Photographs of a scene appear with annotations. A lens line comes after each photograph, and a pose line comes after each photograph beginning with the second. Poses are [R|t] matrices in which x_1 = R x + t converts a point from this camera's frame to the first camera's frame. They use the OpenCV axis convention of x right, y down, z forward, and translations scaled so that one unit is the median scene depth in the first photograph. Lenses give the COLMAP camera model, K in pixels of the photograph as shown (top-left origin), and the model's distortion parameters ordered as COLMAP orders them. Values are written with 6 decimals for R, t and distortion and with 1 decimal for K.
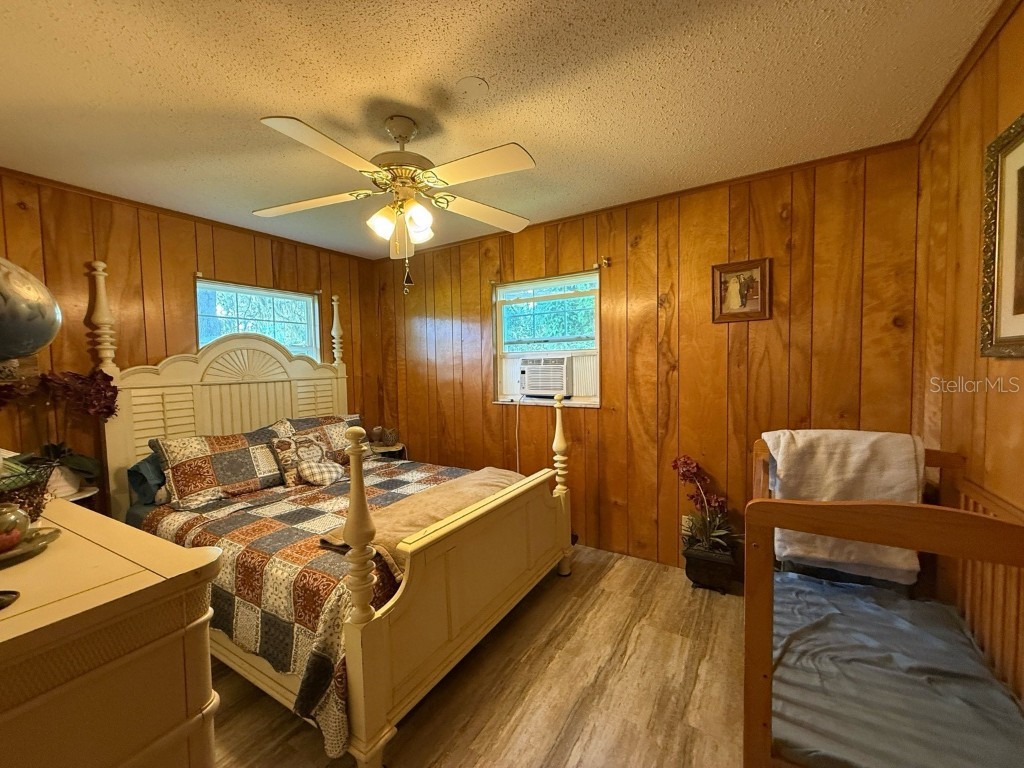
lens RADIAL K [[406.0, 0, 513.8], [0, 406.0, 382.3], [0, 0, 1]] dist [-0.000037, 0.000031]
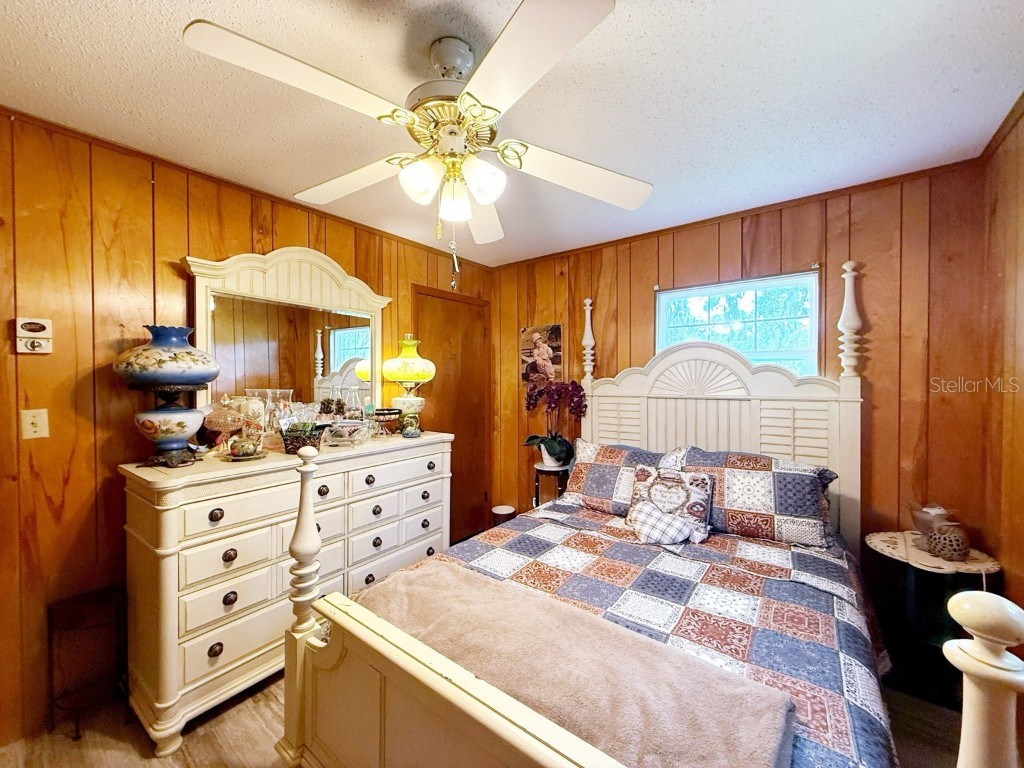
lens RADIAL K [[406.0, 0, 510.6], [0, 406.0, 385.2], [0, 0, 1]] dist [-0.000037, 0.000031]
pose [[-0.109241, 0.032912, -0.993470, 0.285615], [-0.041285, 0.998439, 0.037616, -0.049586], [0.993158, 0.045124, -0.107712, 0.797614]]
